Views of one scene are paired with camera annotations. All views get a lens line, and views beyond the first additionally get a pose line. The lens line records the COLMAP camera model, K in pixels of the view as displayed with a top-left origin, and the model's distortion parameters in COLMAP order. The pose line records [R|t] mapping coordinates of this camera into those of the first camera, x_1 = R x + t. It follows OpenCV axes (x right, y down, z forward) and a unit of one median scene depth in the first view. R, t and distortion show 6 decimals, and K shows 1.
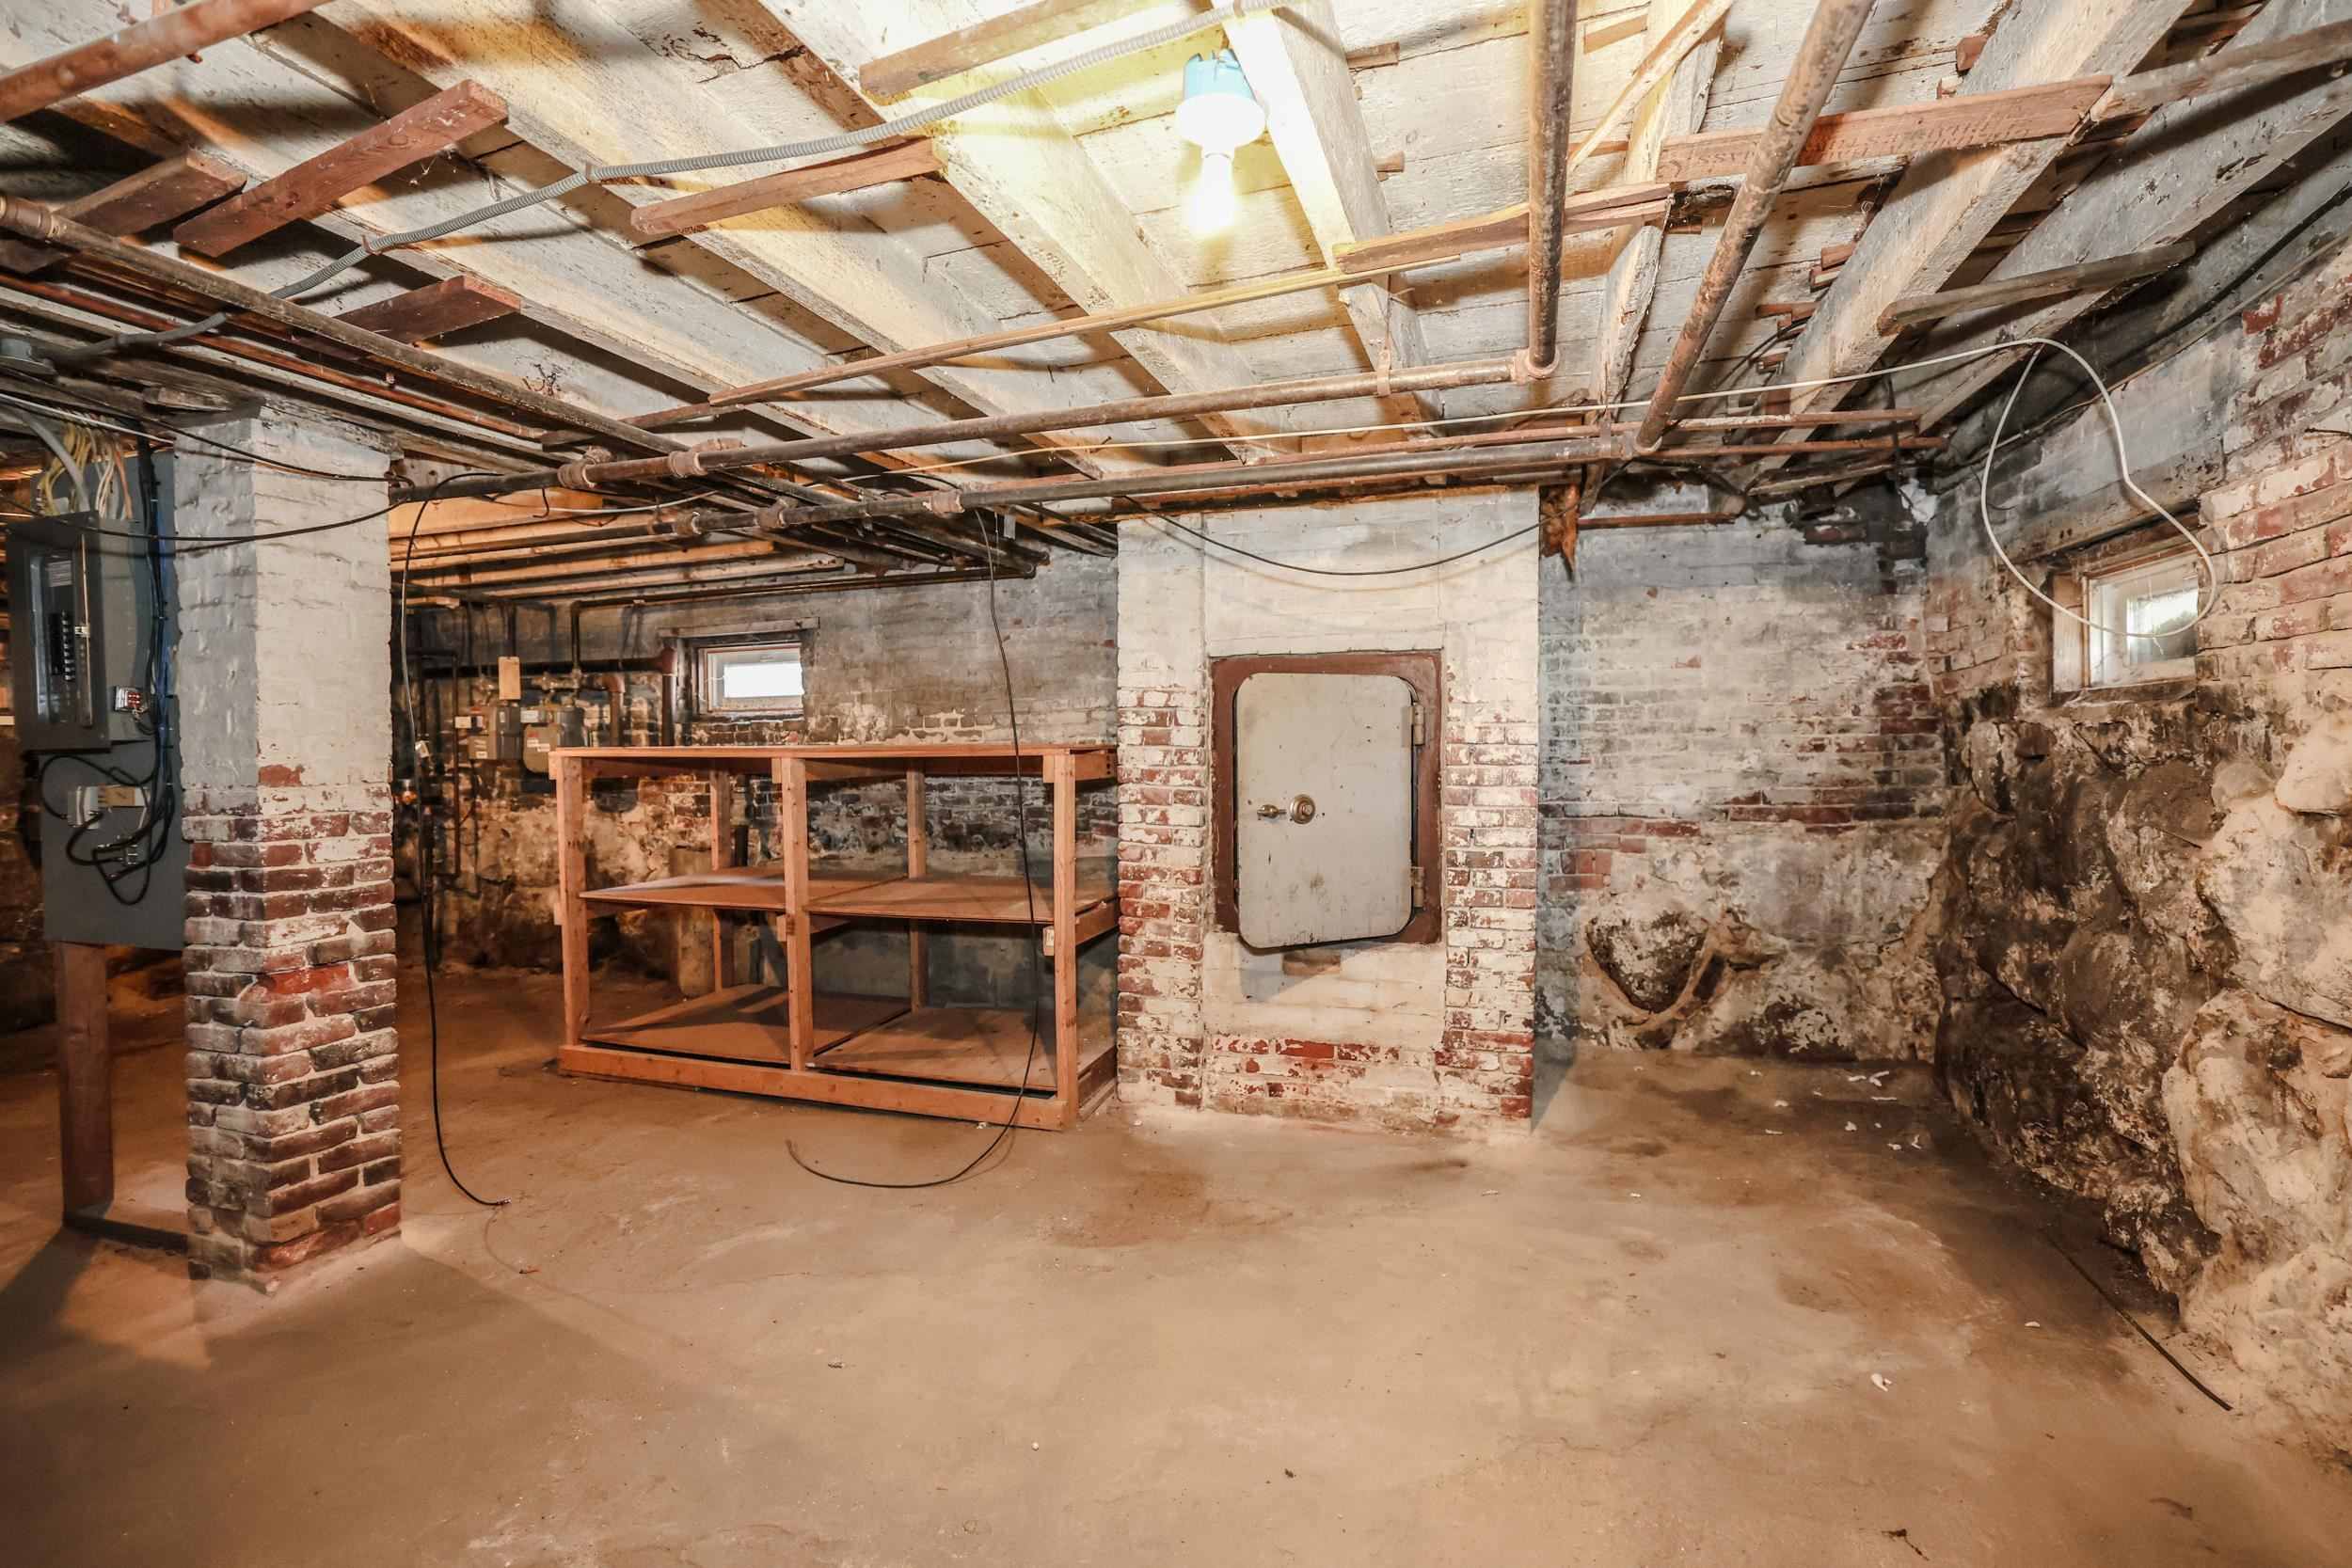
lens RADIAL K [[1043.9, 0, 1173.9], [0, 1043.9, 780.1], [0, 0, 1]] dist [-0.029687, 0.010087]
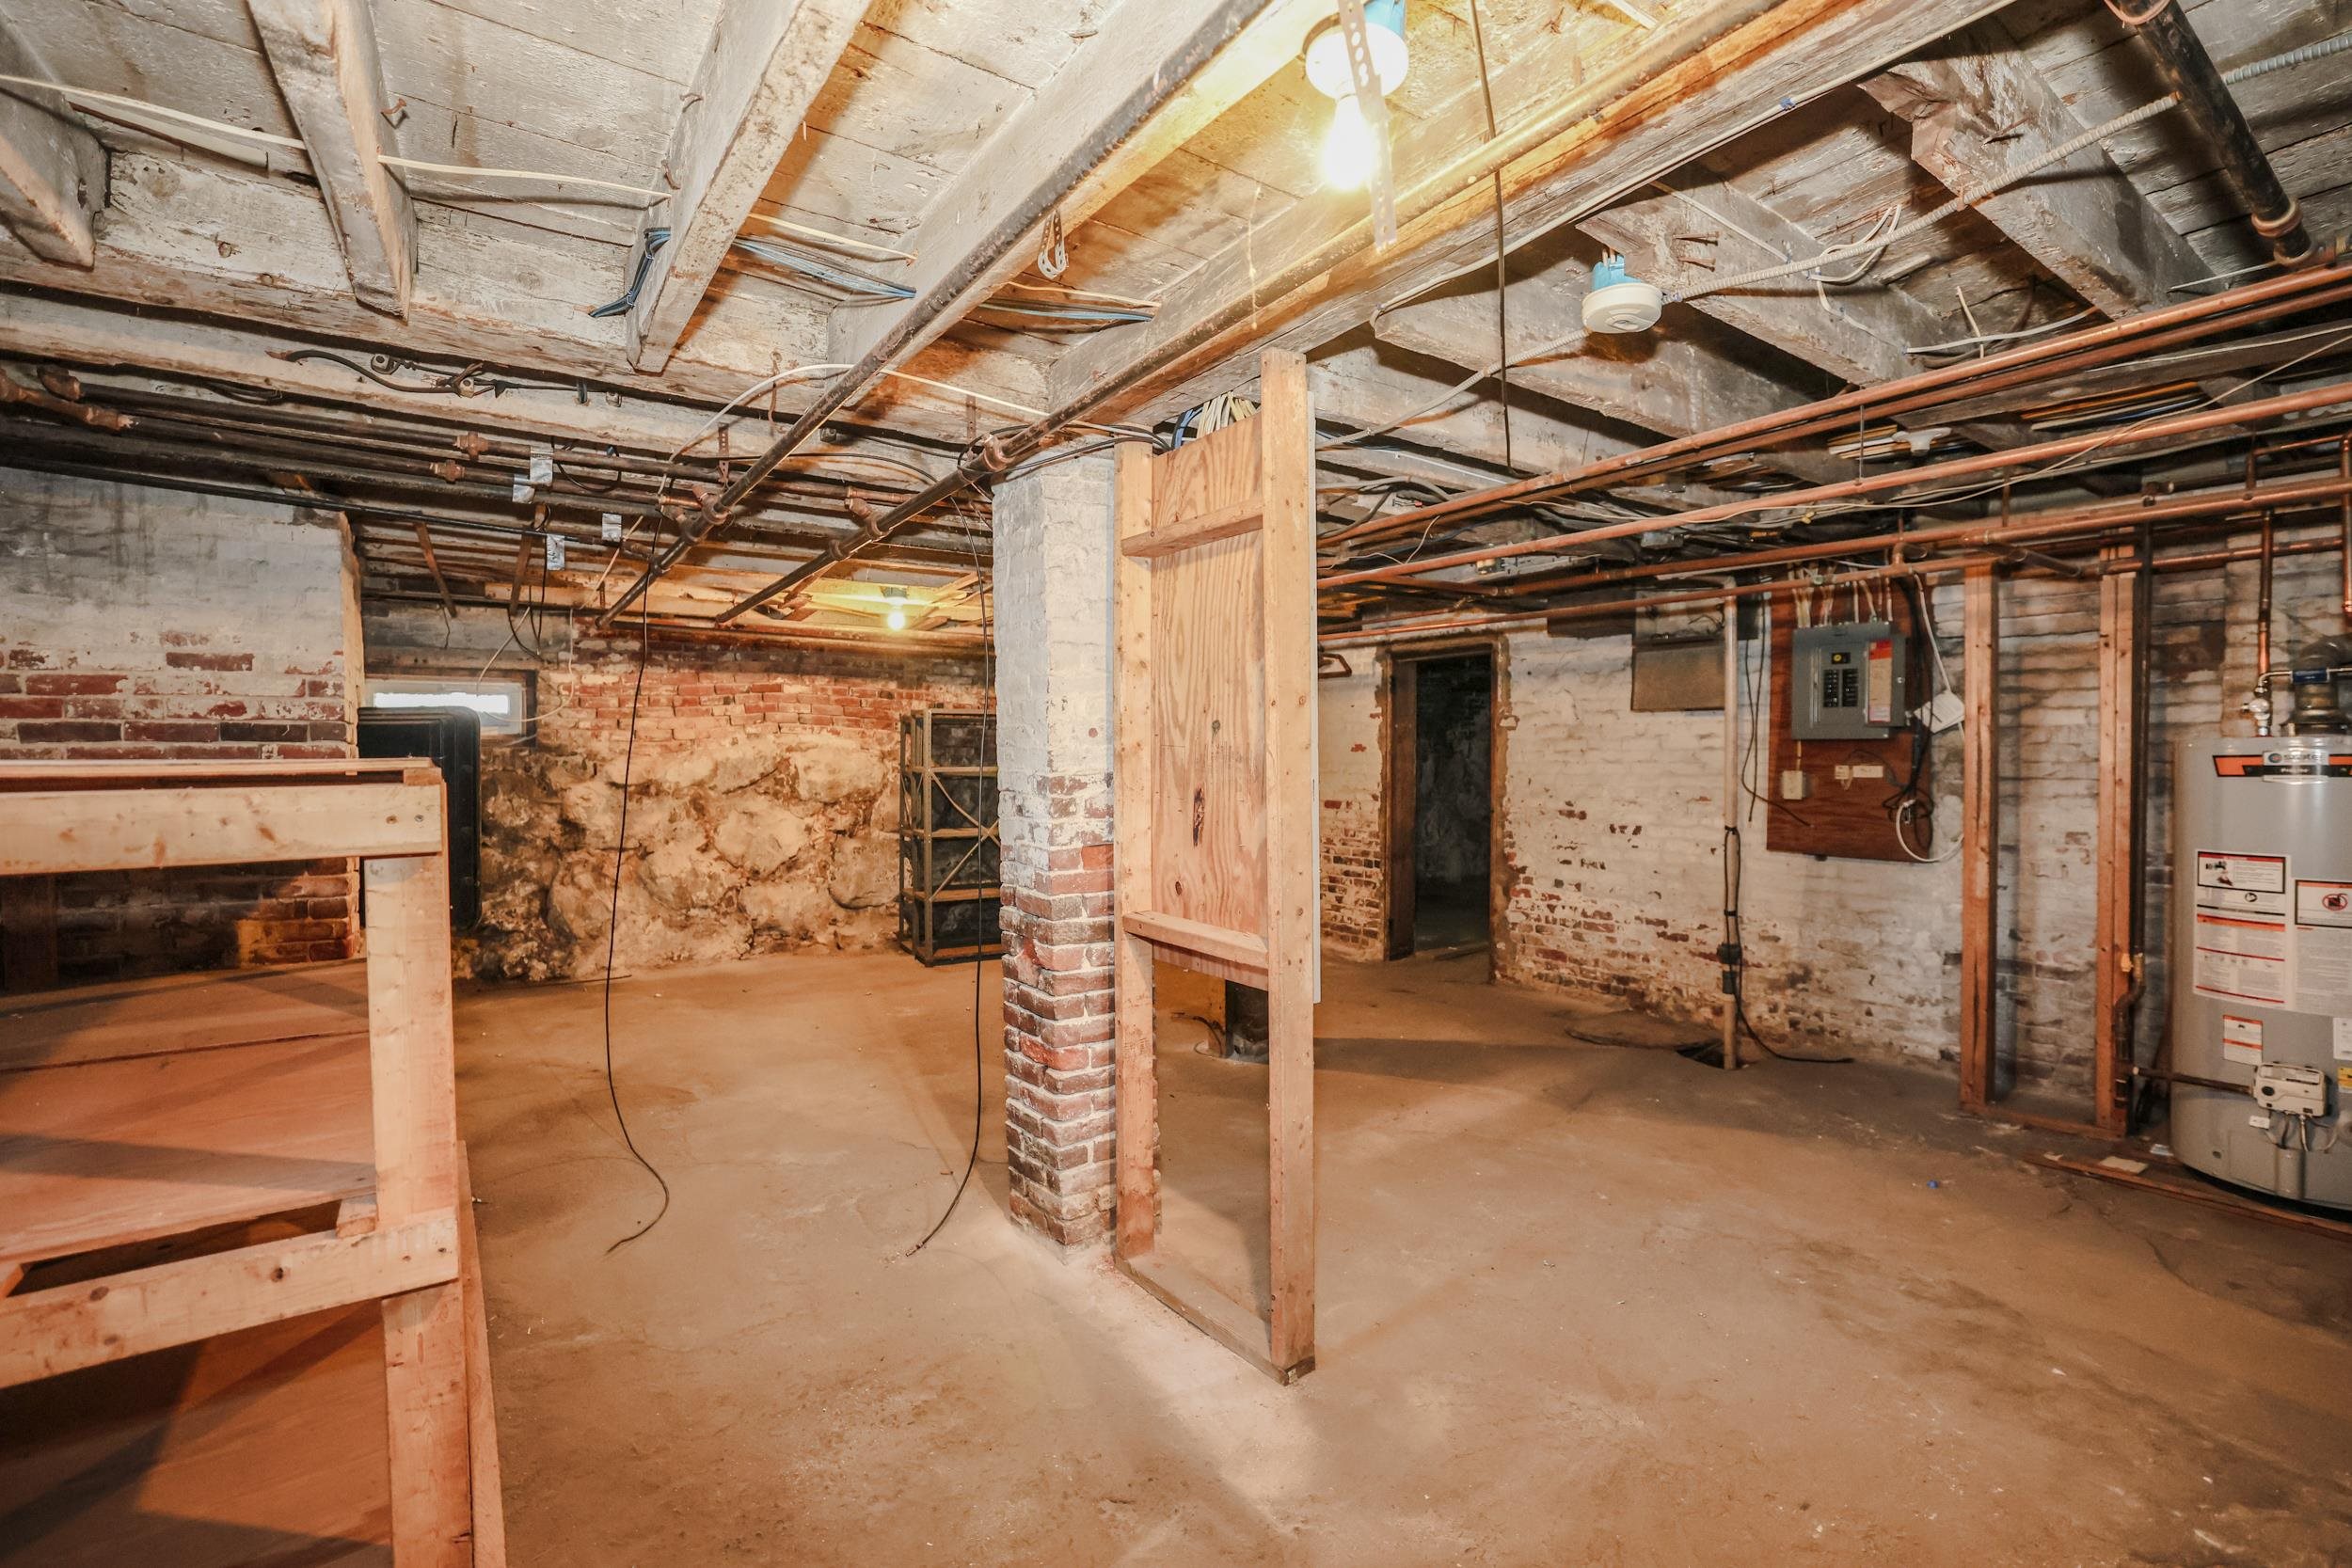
lens RADIAL K [[1043.9, 0, 1189.2], [0, 1043.9, 780.0], [0, 0, 1]] dist [-0.029687, 0.010087]
pose [[-0.810268, -0.008777, 0.585994, -1.614738], [0.026946, 0.998272, 0.052211, -0.070164], [-0.585440, 0.058096, -0.808632, 1.832523]]
